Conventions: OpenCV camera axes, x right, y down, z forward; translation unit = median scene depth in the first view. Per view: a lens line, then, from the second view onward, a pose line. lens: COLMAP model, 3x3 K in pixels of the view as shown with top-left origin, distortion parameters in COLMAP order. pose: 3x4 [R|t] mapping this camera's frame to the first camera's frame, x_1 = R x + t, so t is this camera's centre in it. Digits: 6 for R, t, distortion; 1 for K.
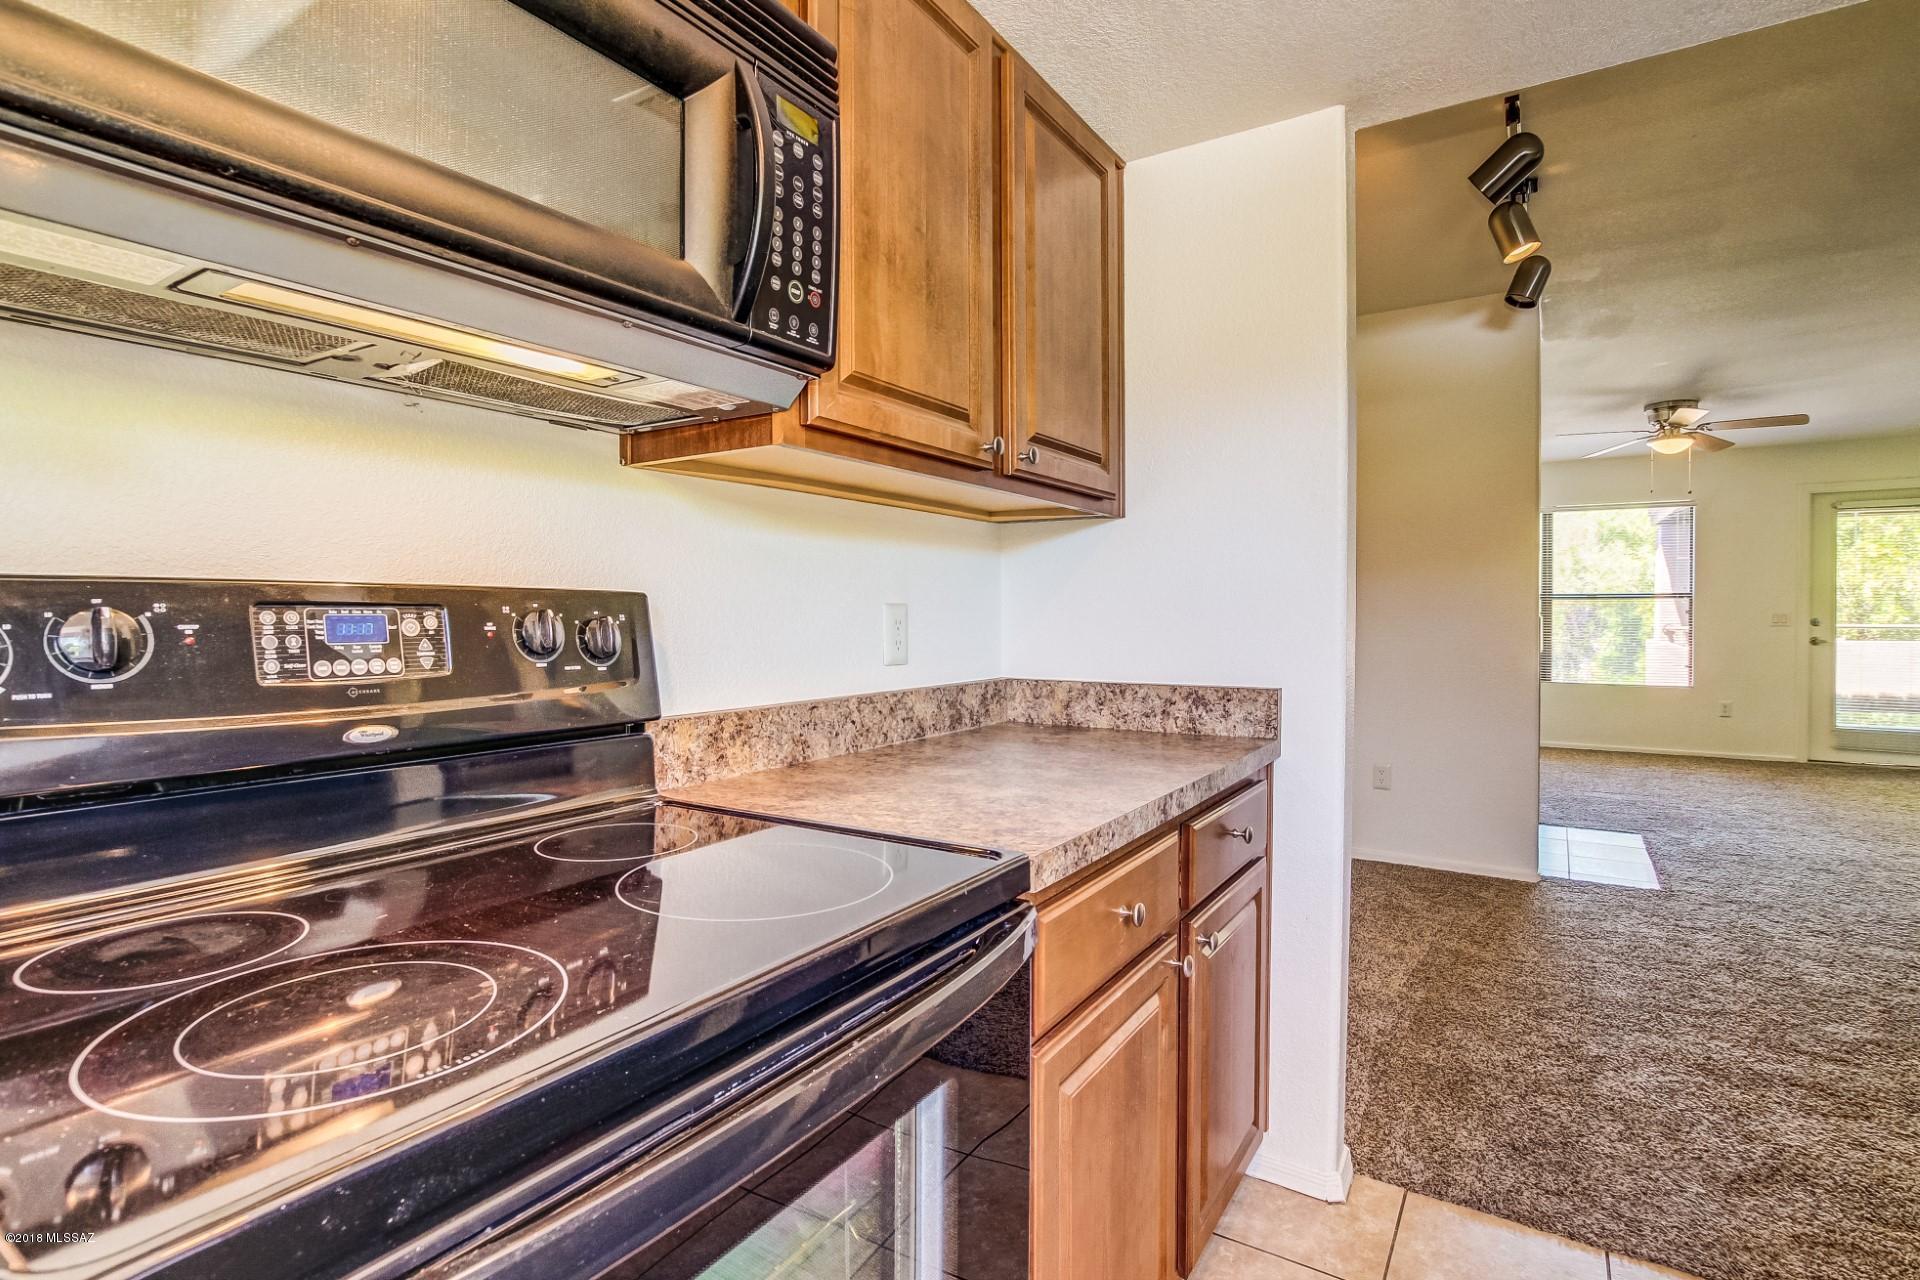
lens RADIAL K [[923.8, 0, 972.1], [0, 923.8, 630.2], [0, 0, 1]] dist [-0.016891, 0.000088]
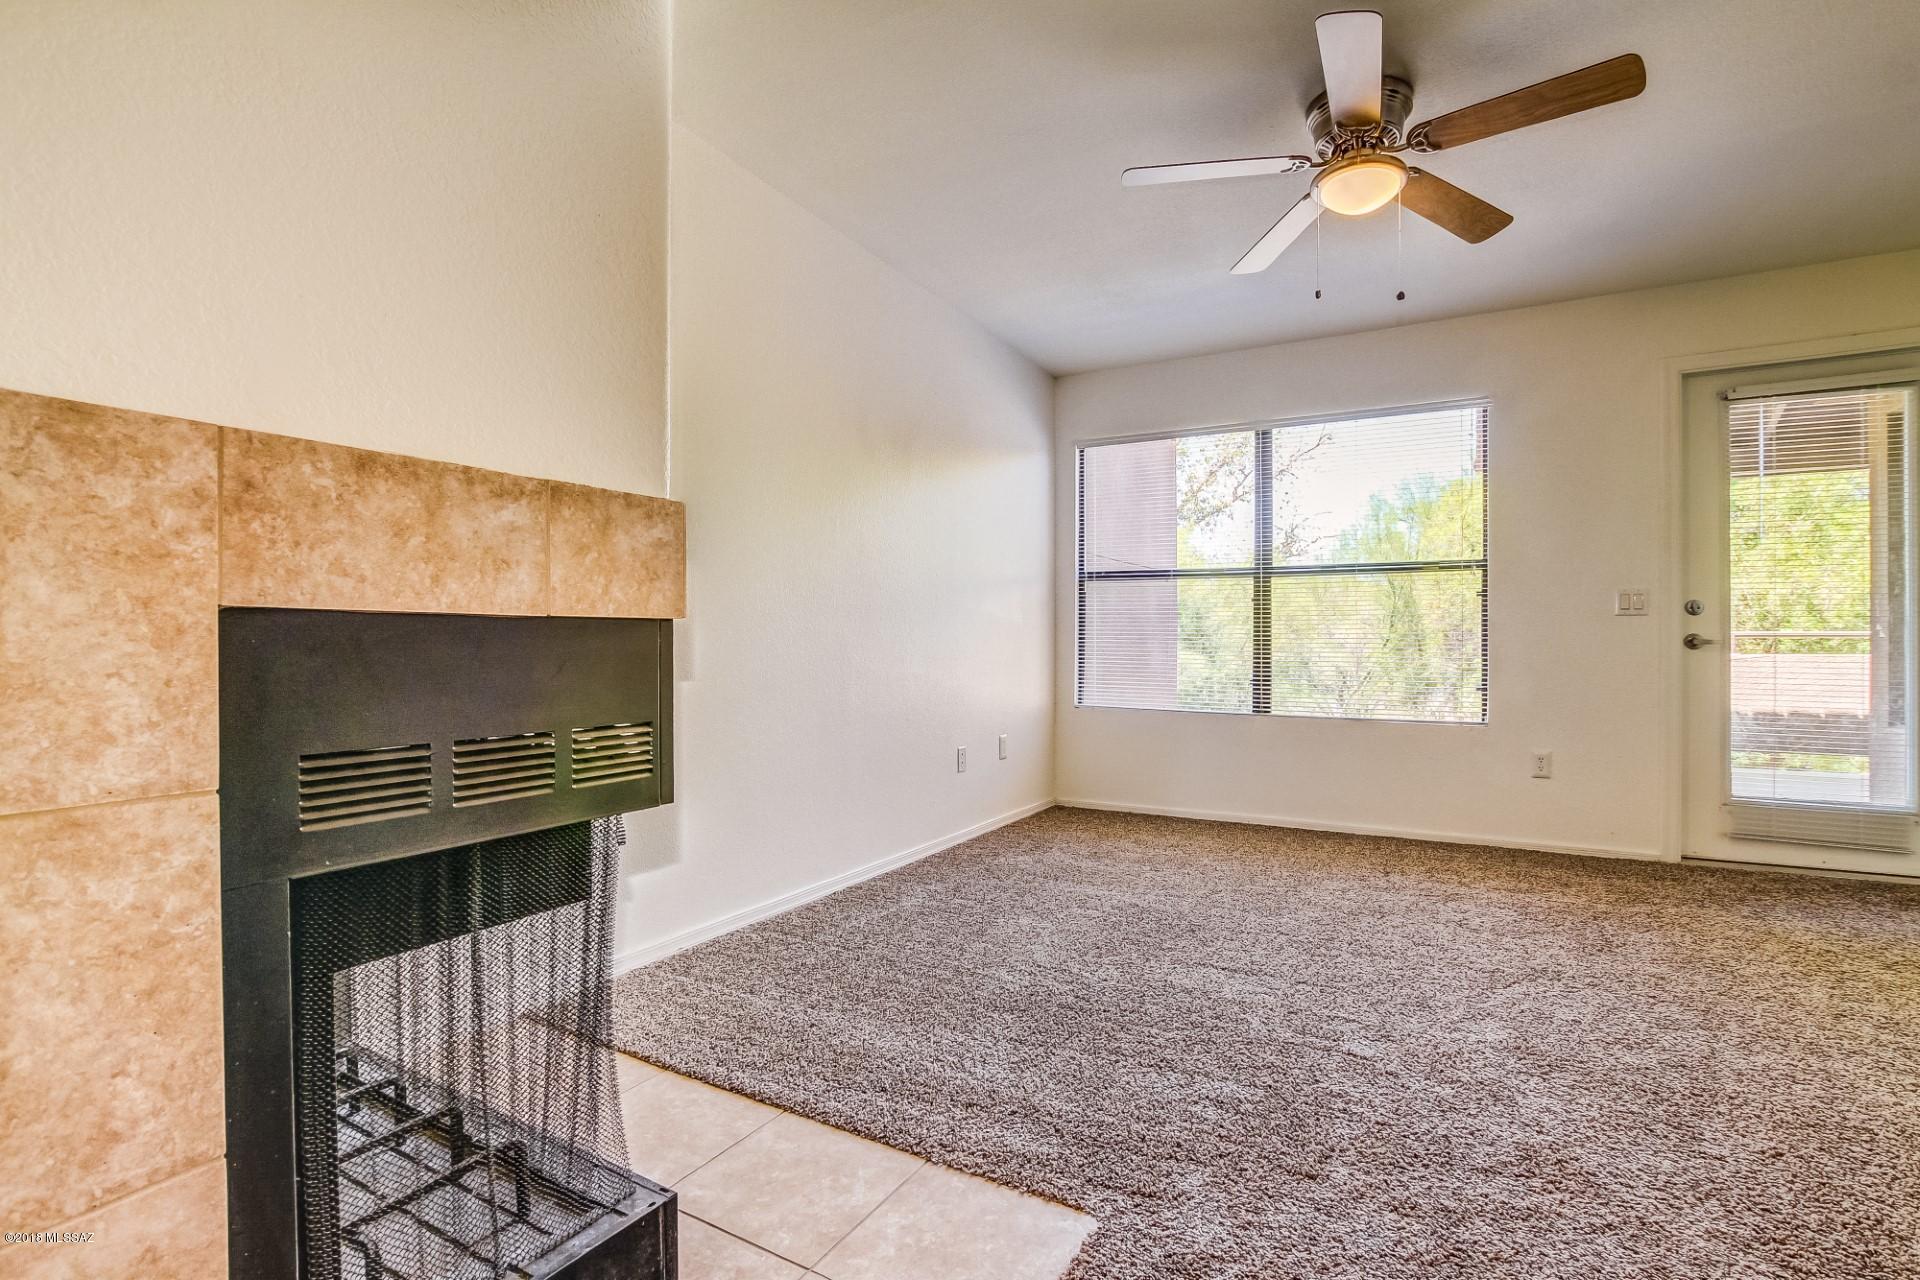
lens RADIAL K [[923.8, 0, 939.0], [0, 923.8, 646.5], [0, 0, 1]] dist [-0.016891, 0.000088]
pose [[0.999297, 0.000270, 0.037496, 0.446324], [0.000128, 0.999944, -0.010614, 0.020820], [-0.037497, 0.010611, 0.999240, 0.461827]]
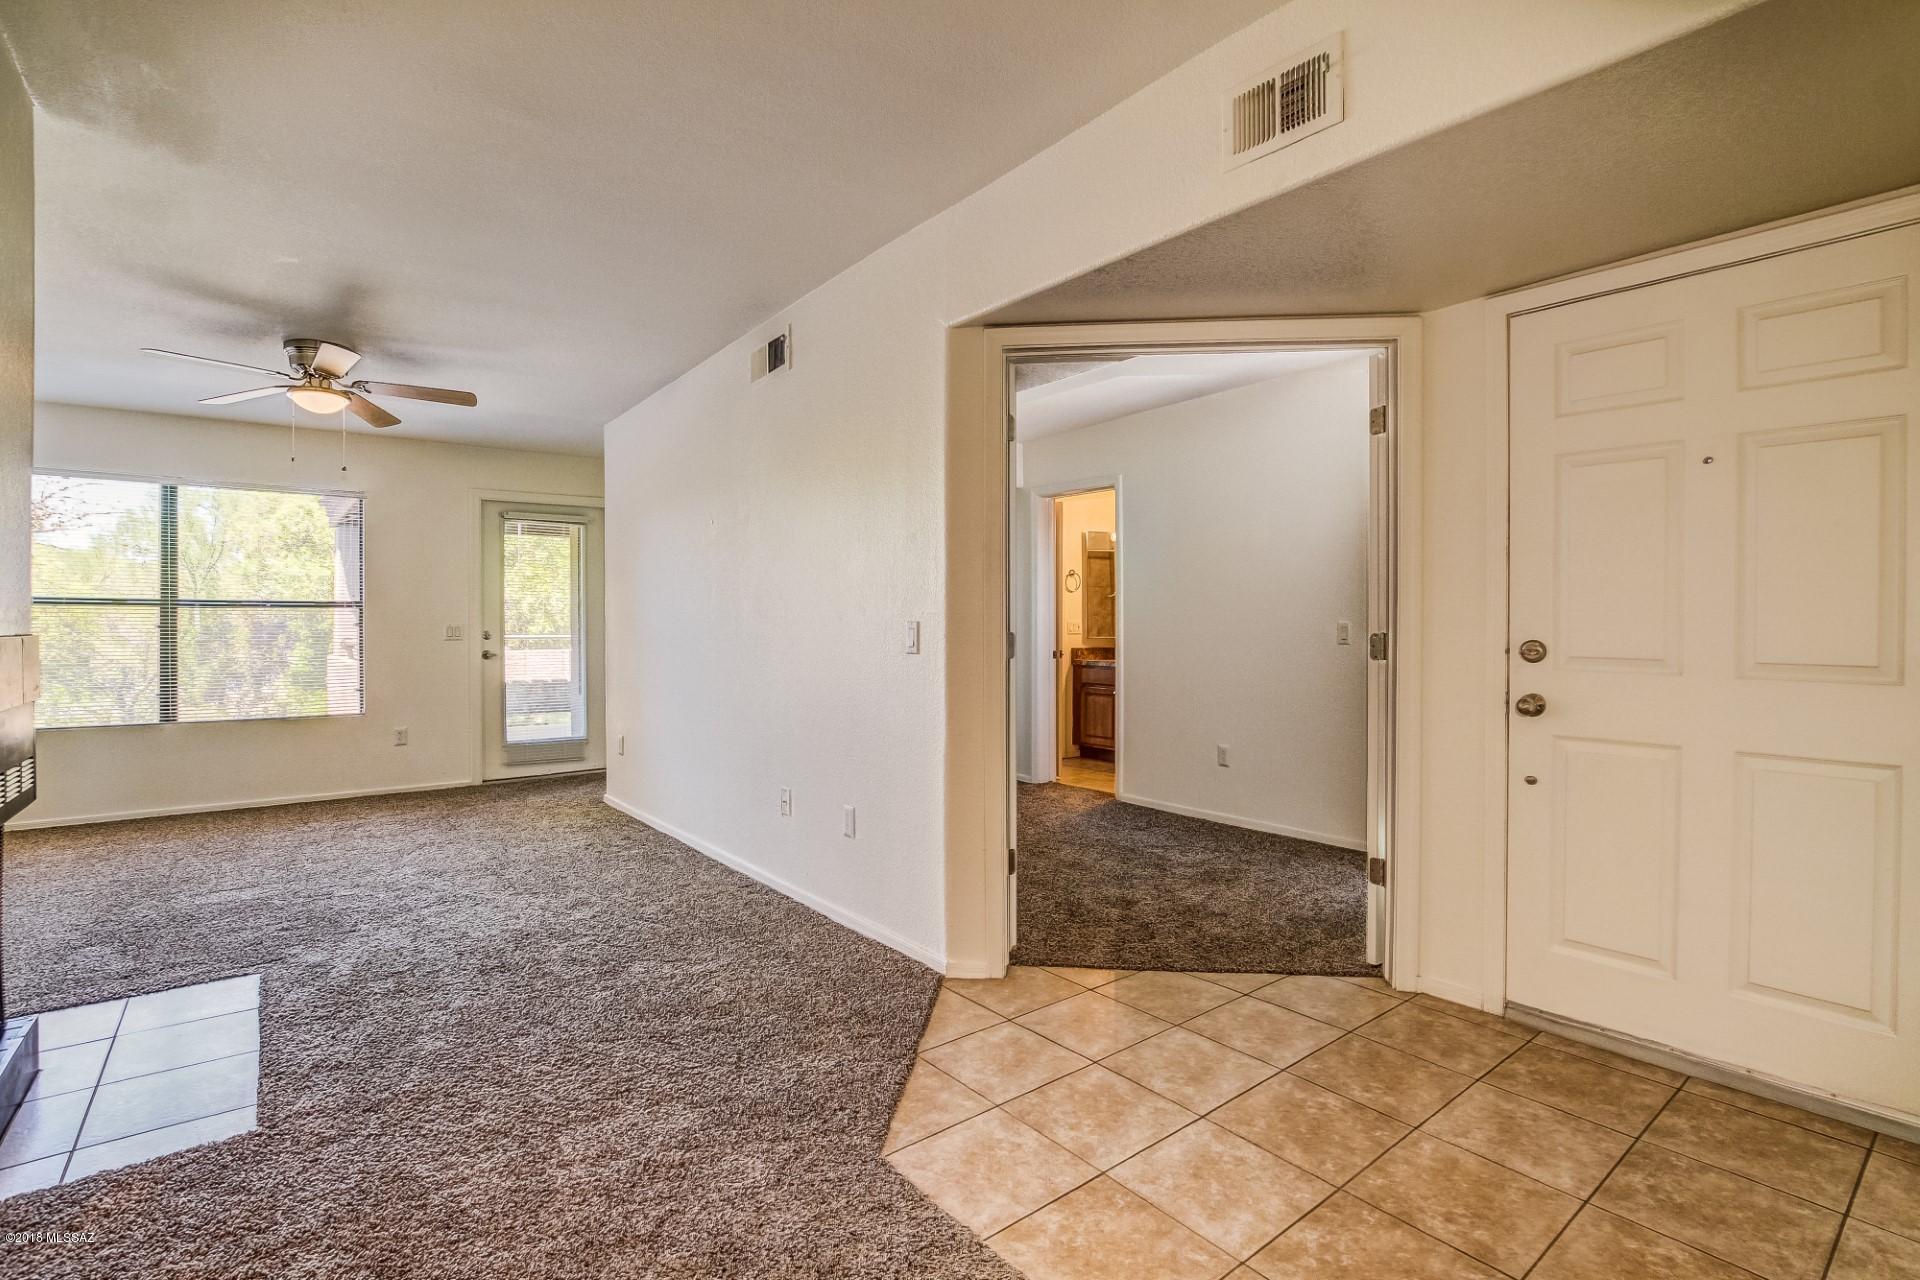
lens RADIAL K [[894.2, 0, 952.2], [0, 894.2, 620.3], [0, 0, 1]] dist [-0.008822, -0.000411]
pose [[0.338138, 0.003084, 0.941092, 0.210361], [0.018568, 0.999778, -0.009948, -0.005674], [-0.940913, 0.020838, 0.338006, 0.223646]]
